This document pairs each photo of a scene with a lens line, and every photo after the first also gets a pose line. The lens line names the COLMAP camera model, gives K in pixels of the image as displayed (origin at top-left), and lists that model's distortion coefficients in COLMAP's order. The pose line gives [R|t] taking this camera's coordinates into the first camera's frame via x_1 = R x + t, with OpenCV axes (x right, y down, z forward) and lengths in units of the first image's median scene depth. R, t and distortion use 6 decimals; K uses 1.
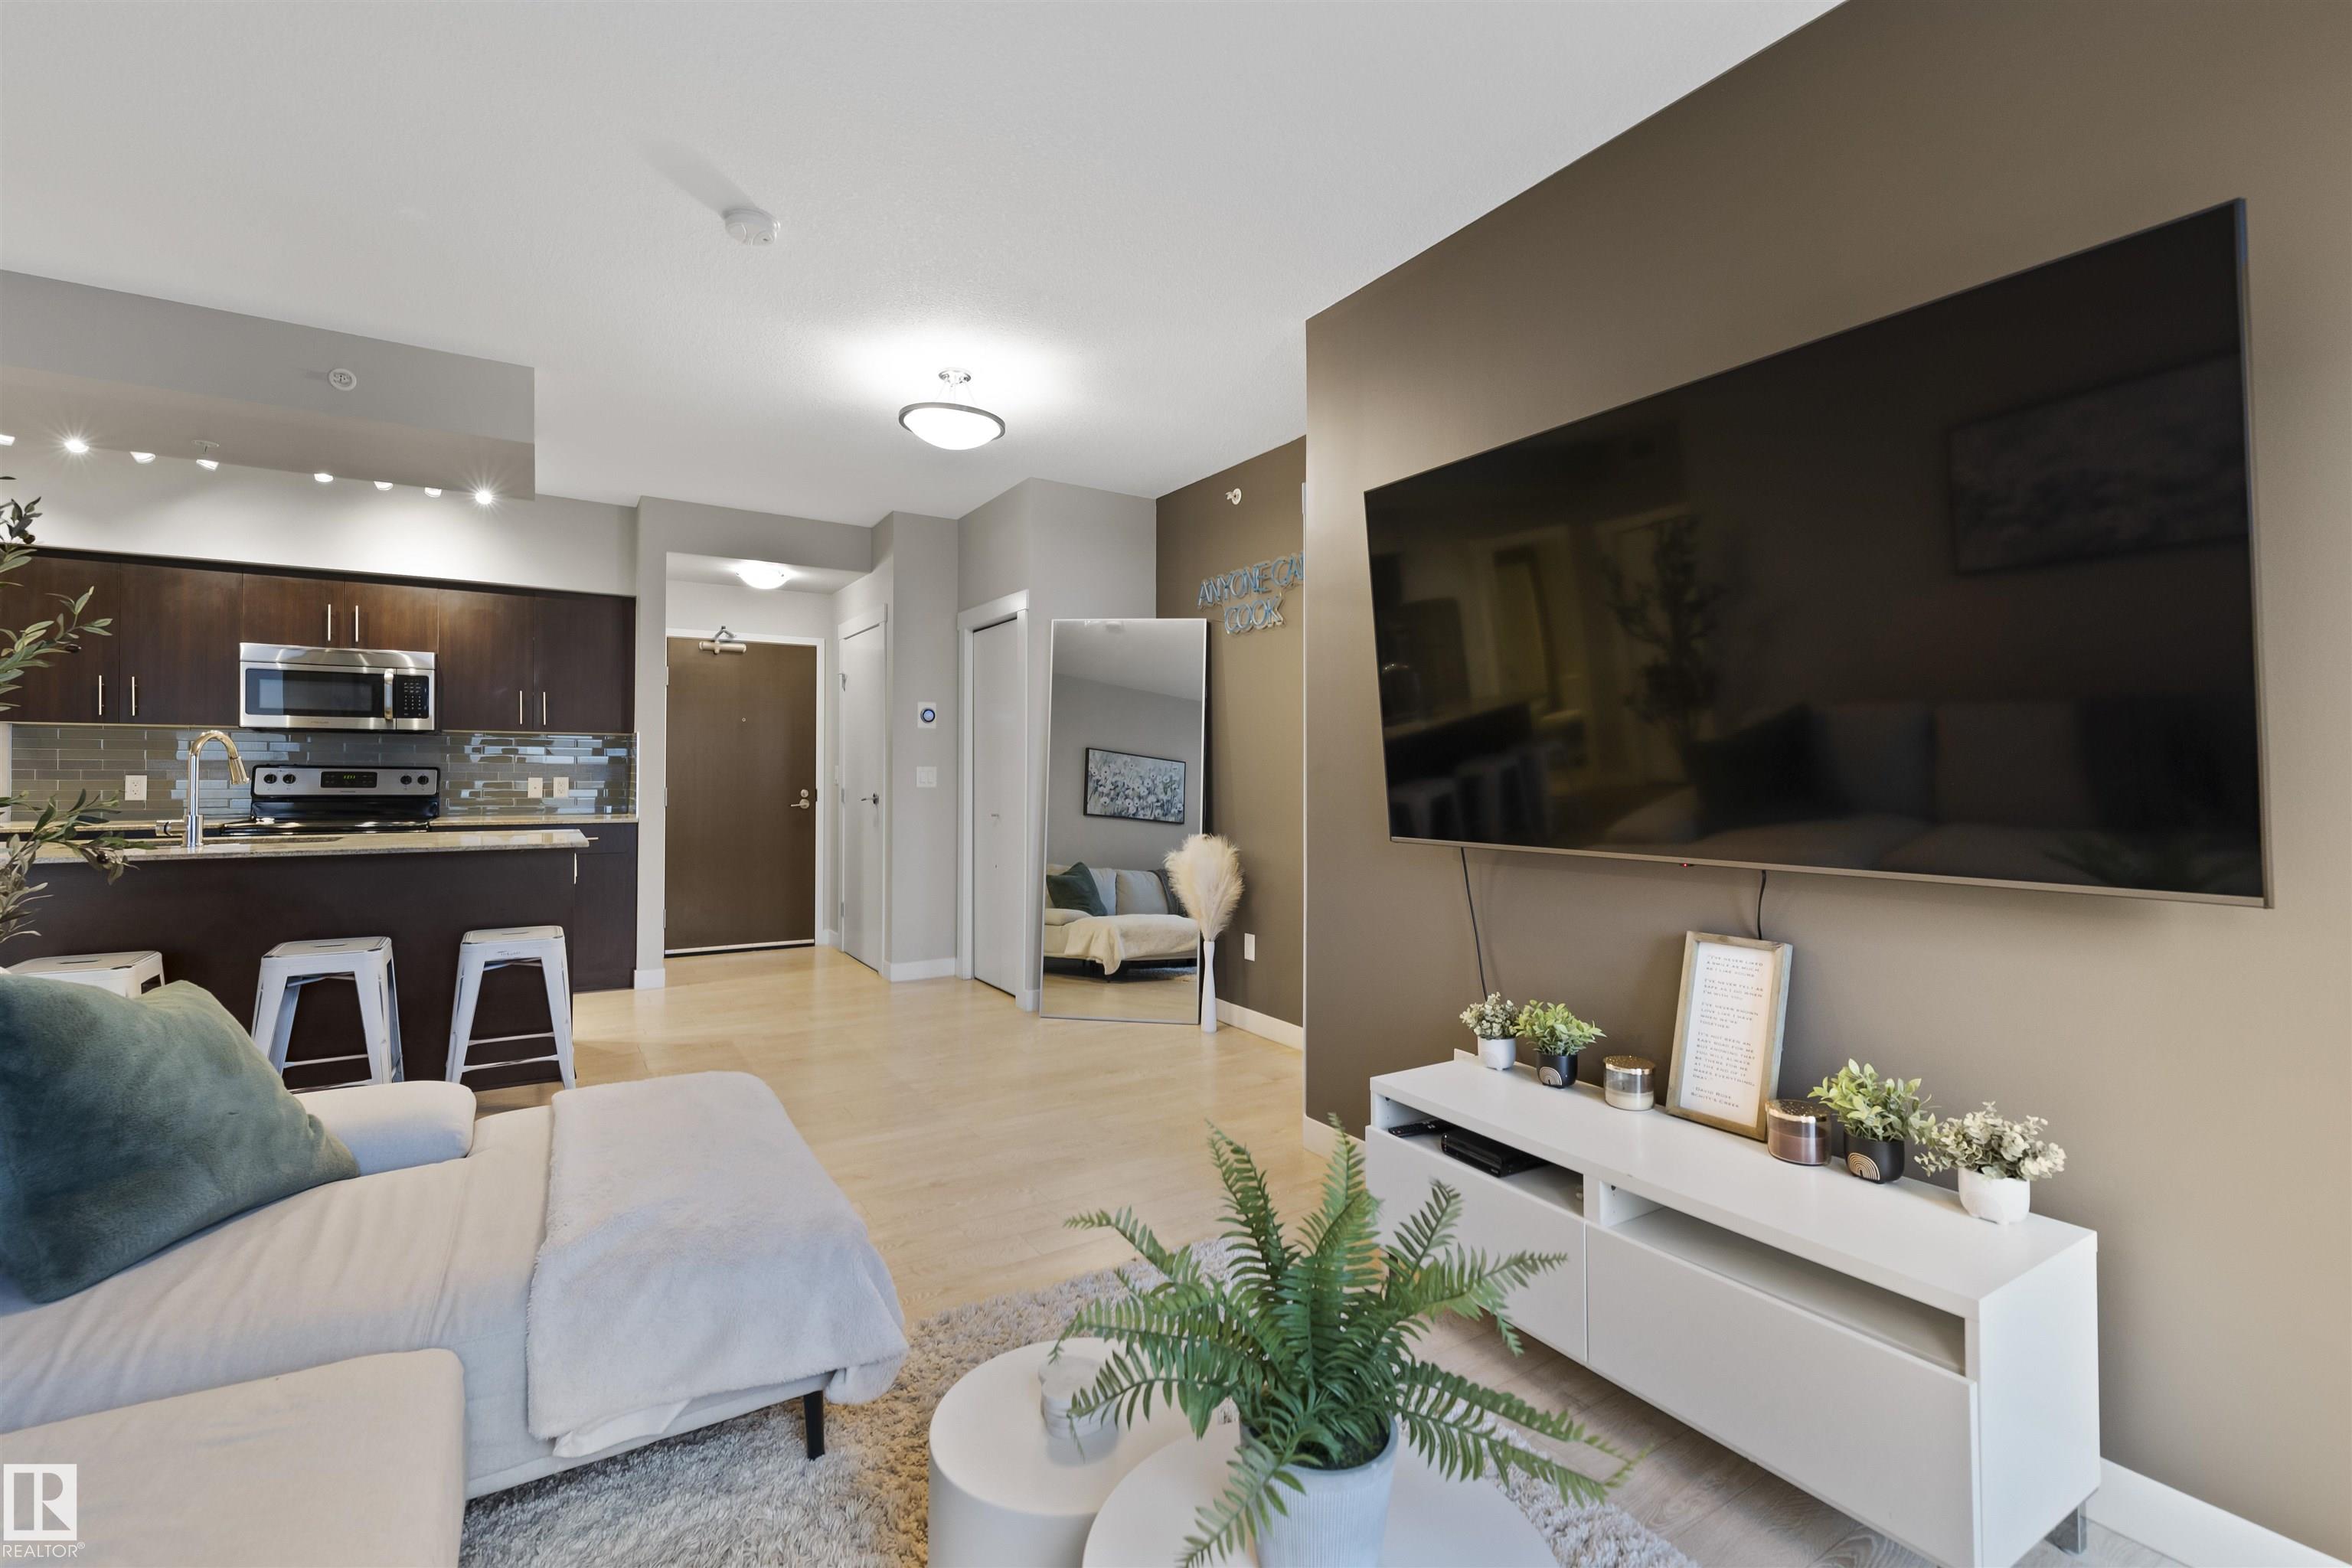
lens RADIAL K [[1020.4, 0, 1180.6], [0, 1020.4, 777.4], [0, 0, 1]] dist [0.001877, -0.003223]
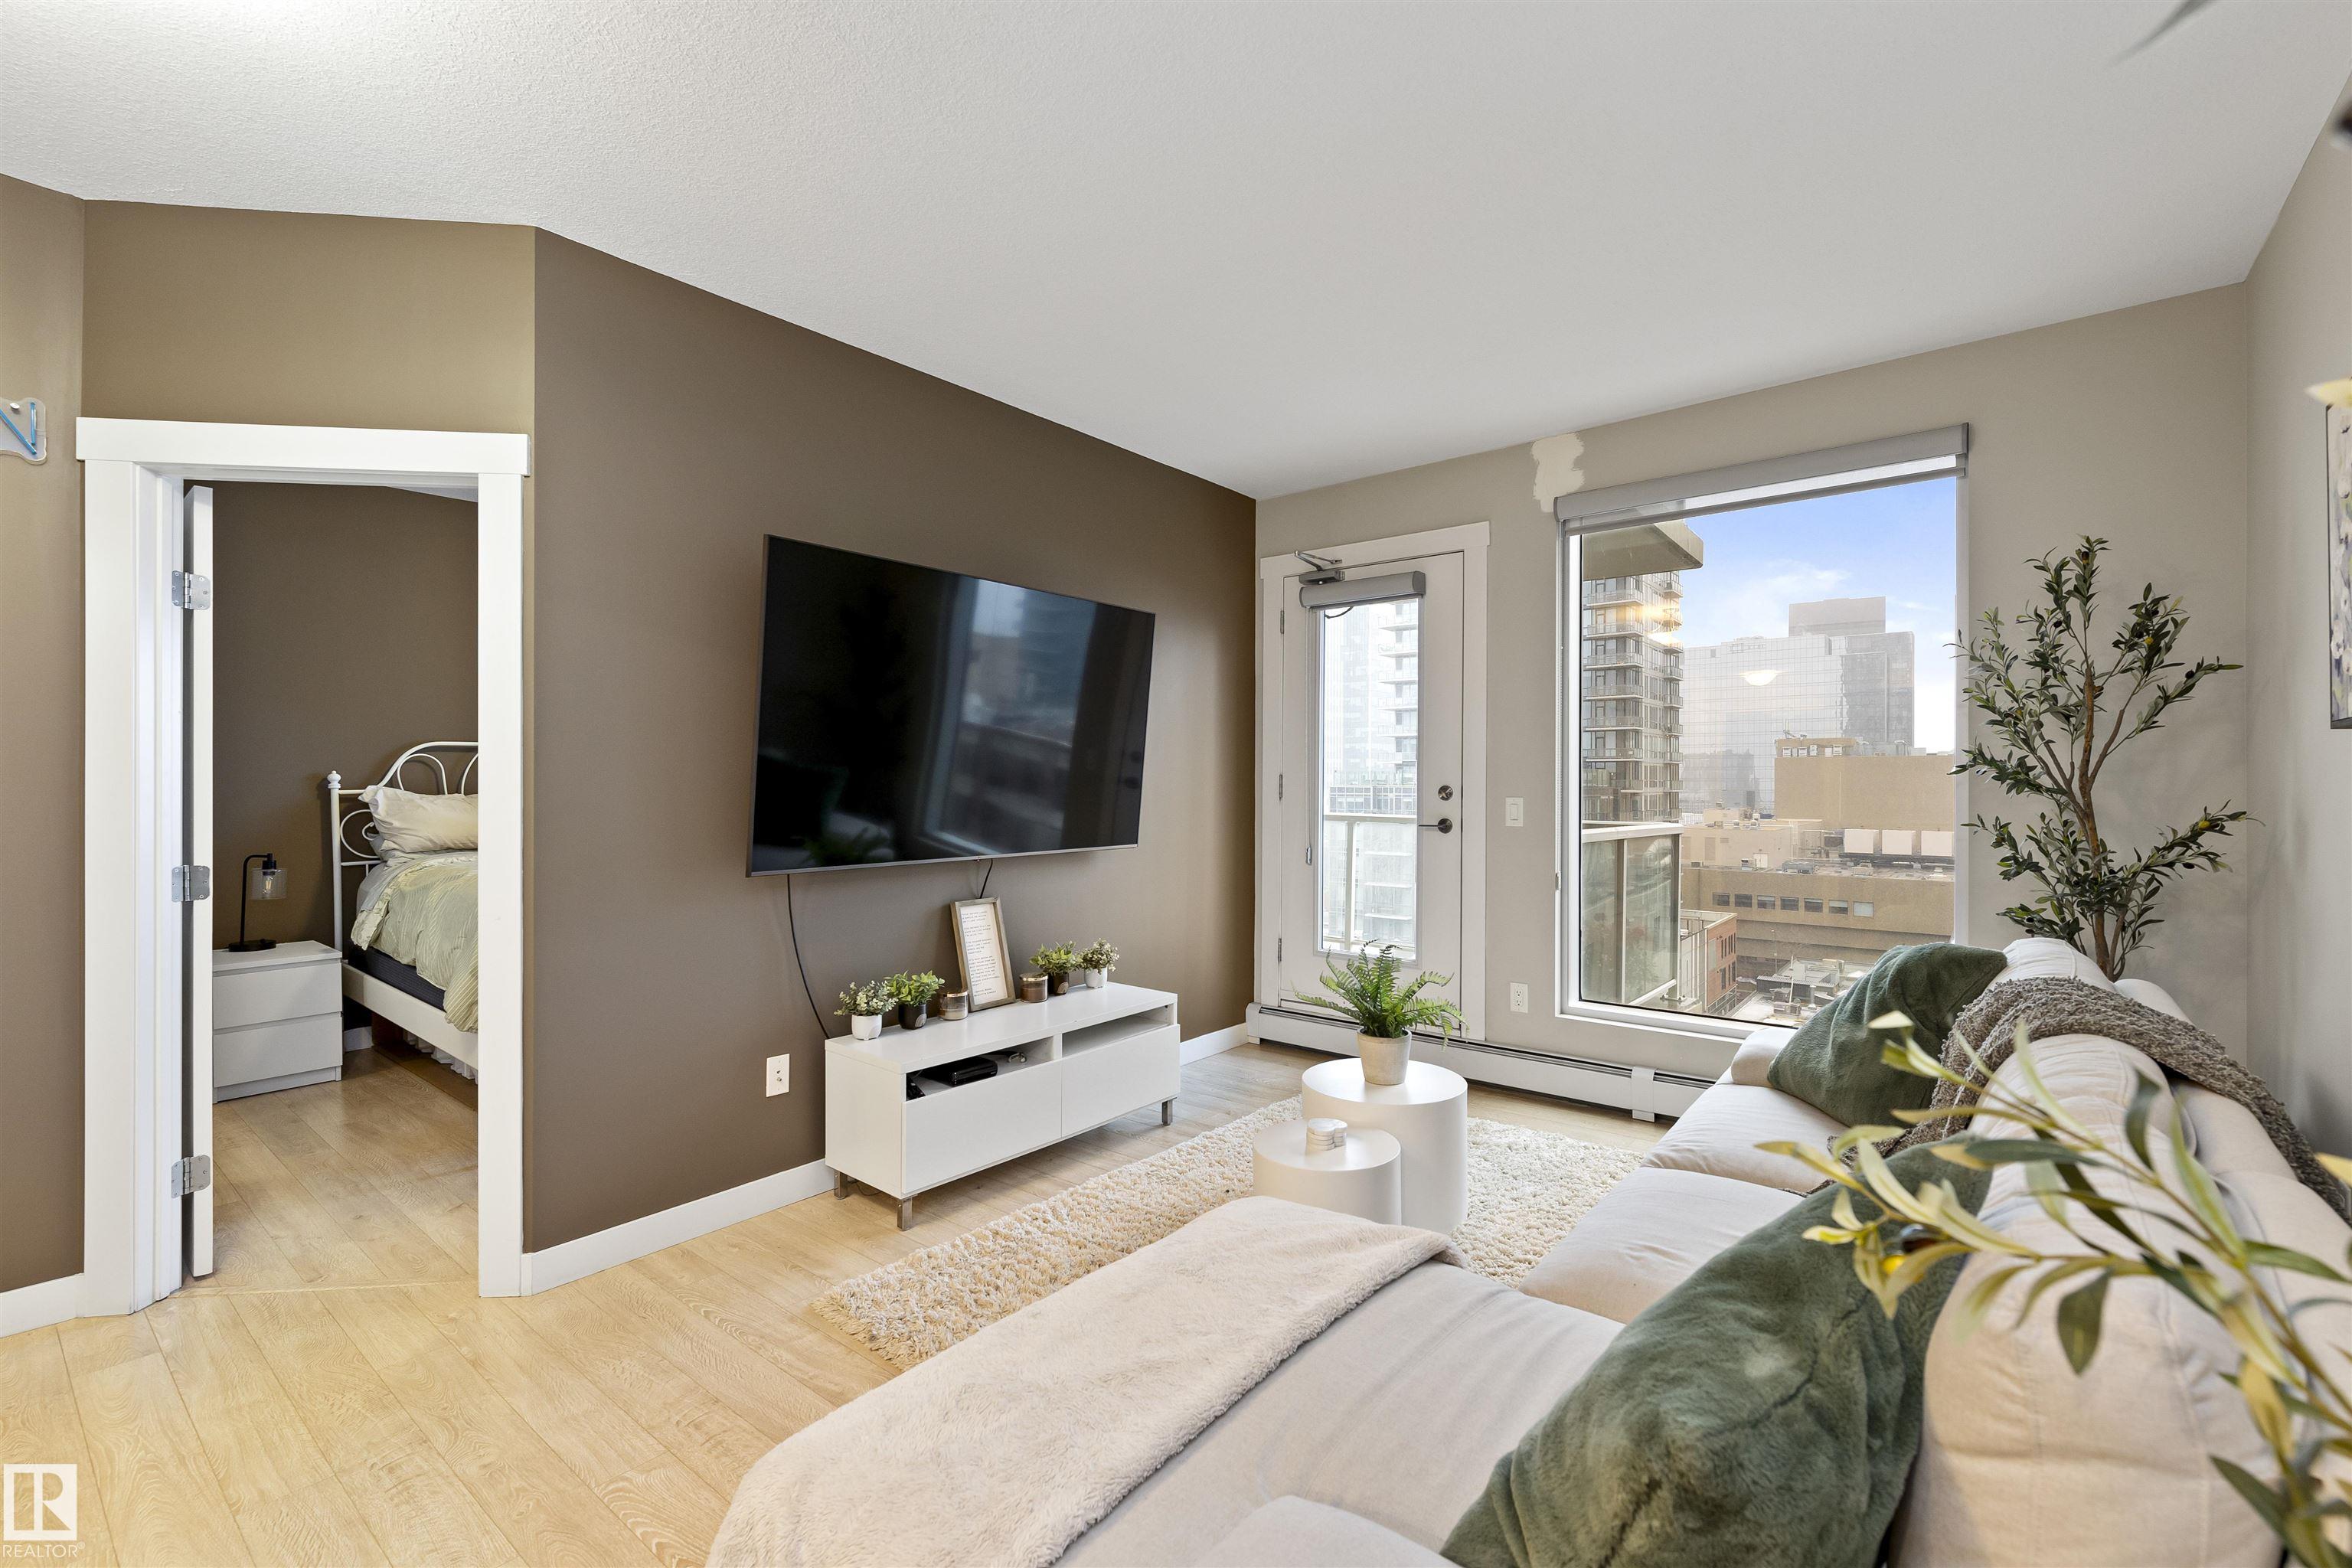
lens RADIAL K [[1020.4, 0, 1174.8], [0, 1020.4, 782.5], [0, 0, 1]] dist [0.001877, -0.003223]
pose [[-0.325782, -0.000711, 0.945444, -0.502239], [-0.000301, 1.000000, 0.000648, -0.019335], [-0.945445, -0.000074, -0.325783, 0.513925]]
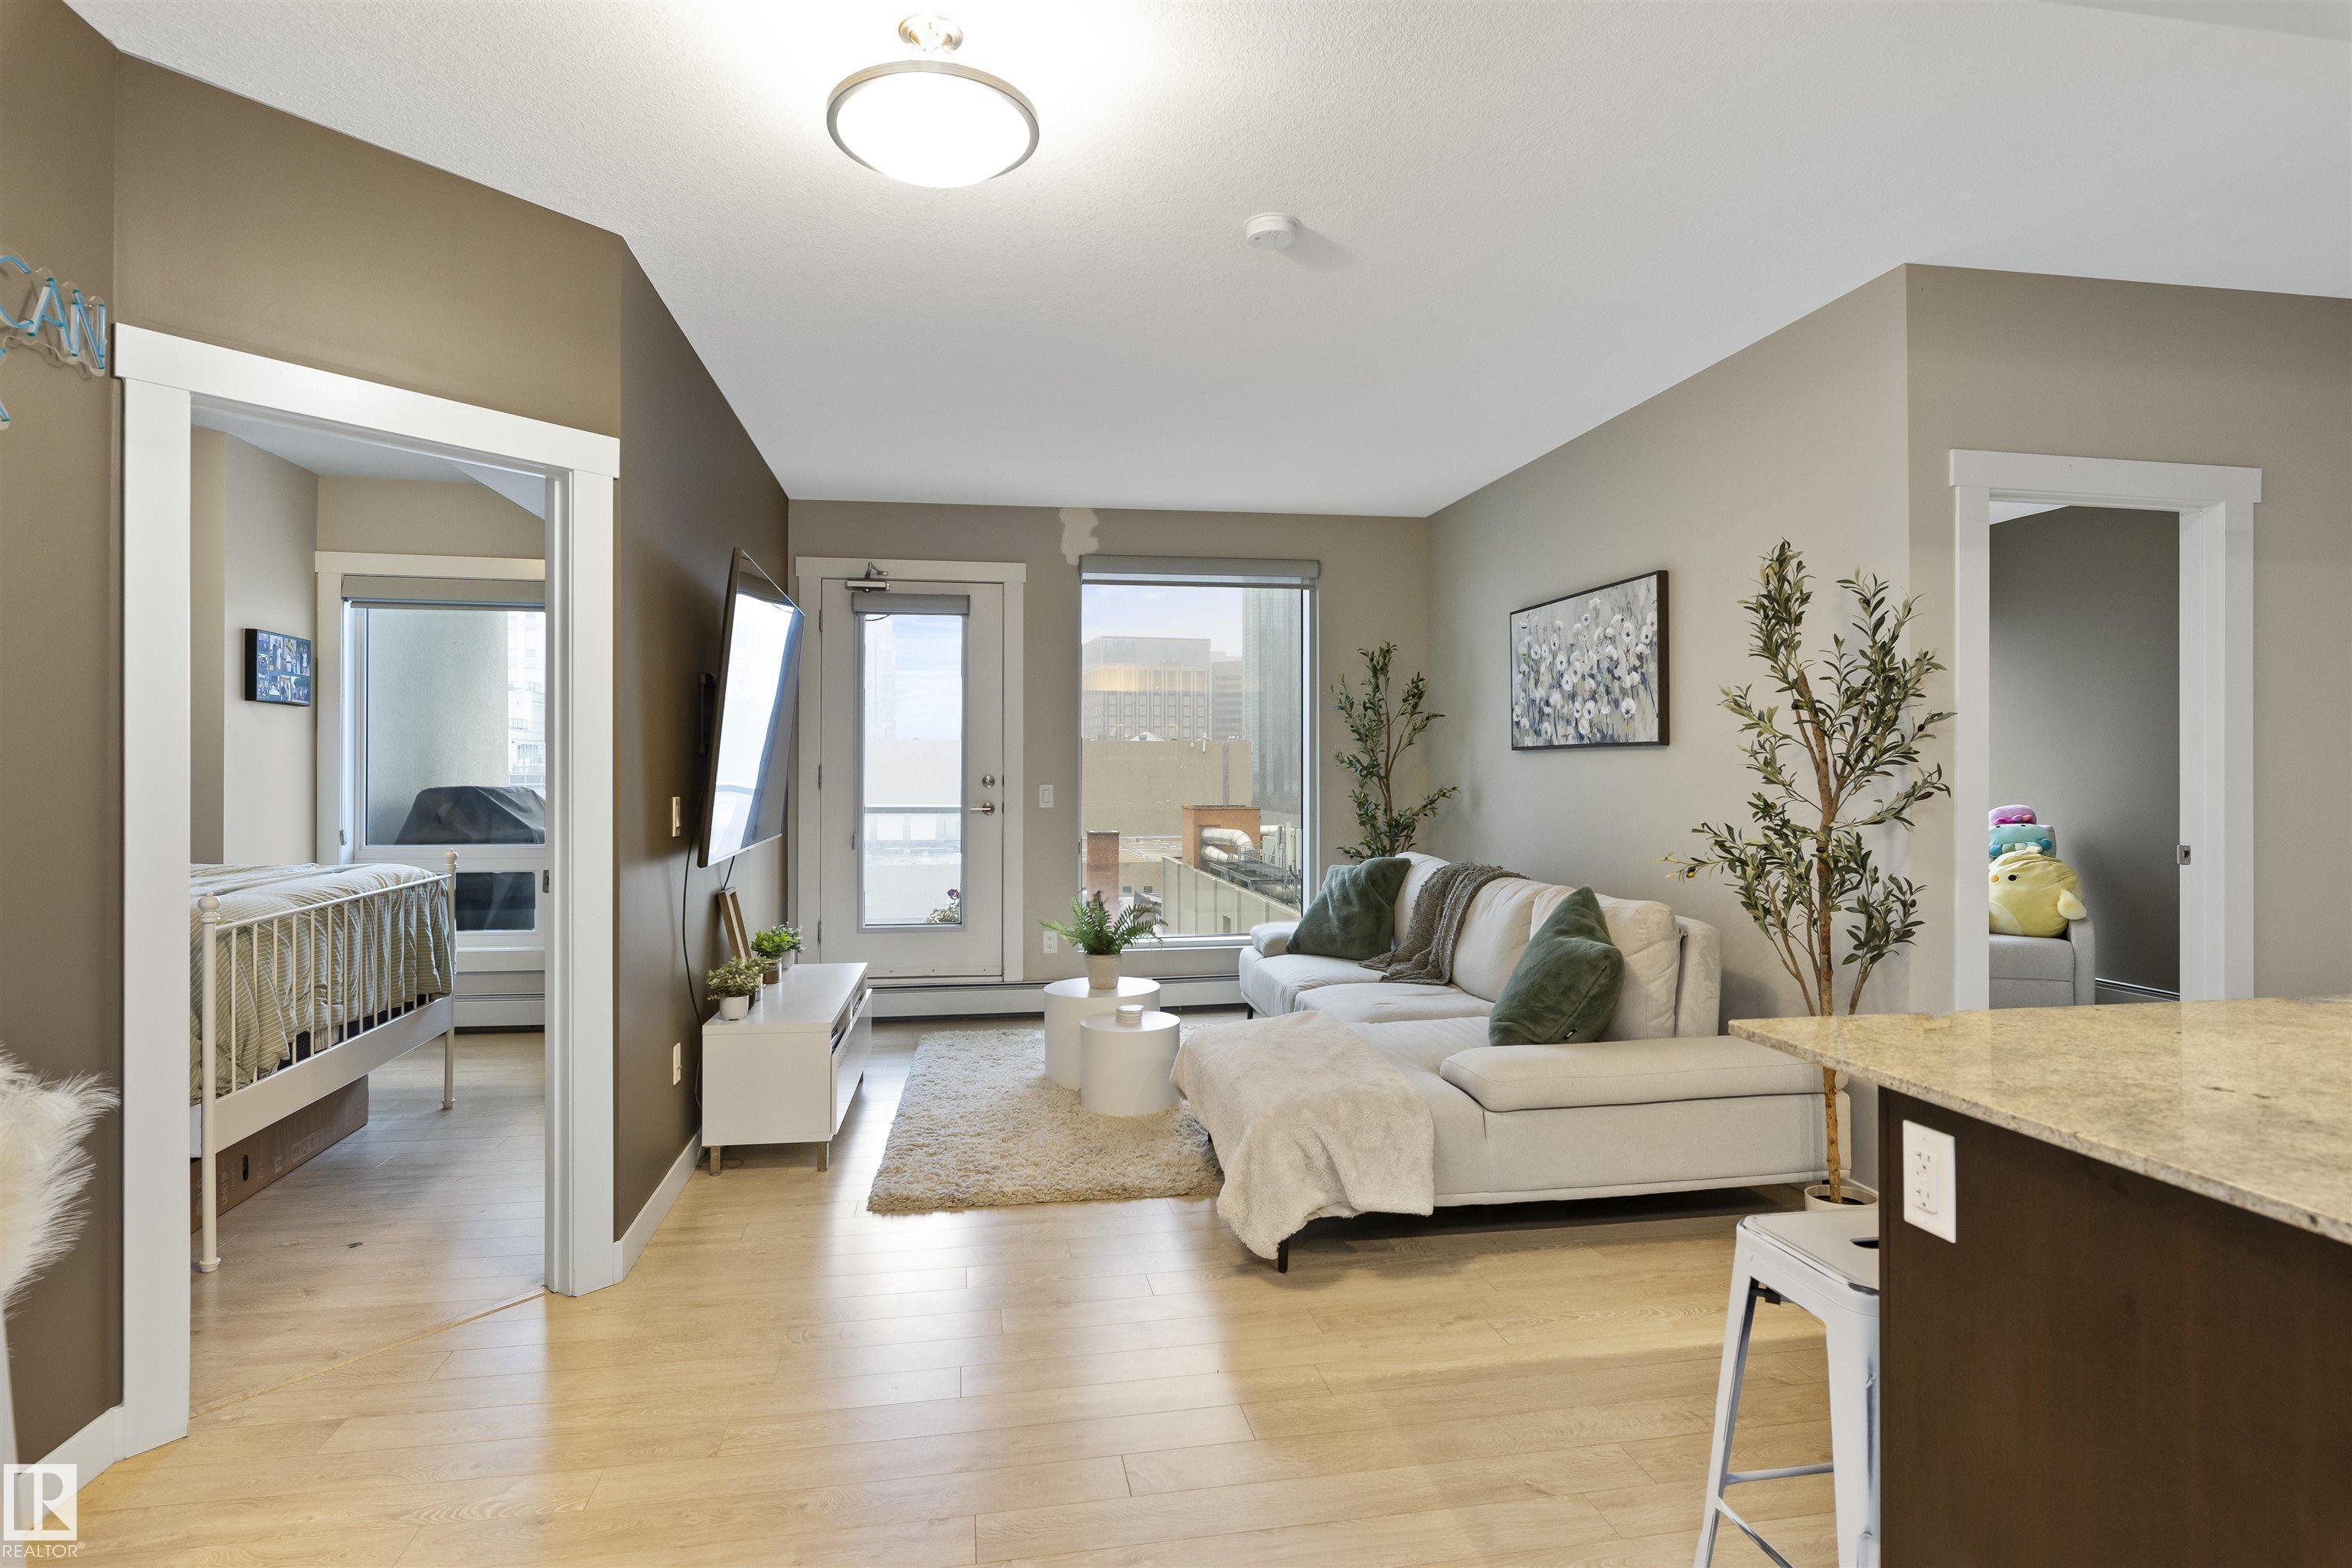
lens RADIAL K [[1256.5, 0, 1181.9], [0, 1256.5, 763.4], [0, 0, 1]] dist [-0.006030, 0.002714]
pose [[-0.927503, 0.001504, 0.373813, -0.424517], [0.000493, 0.999996, -0.002799, -0.025073], [-0.373815, -0.002411, -0.927500, 1.119359]]
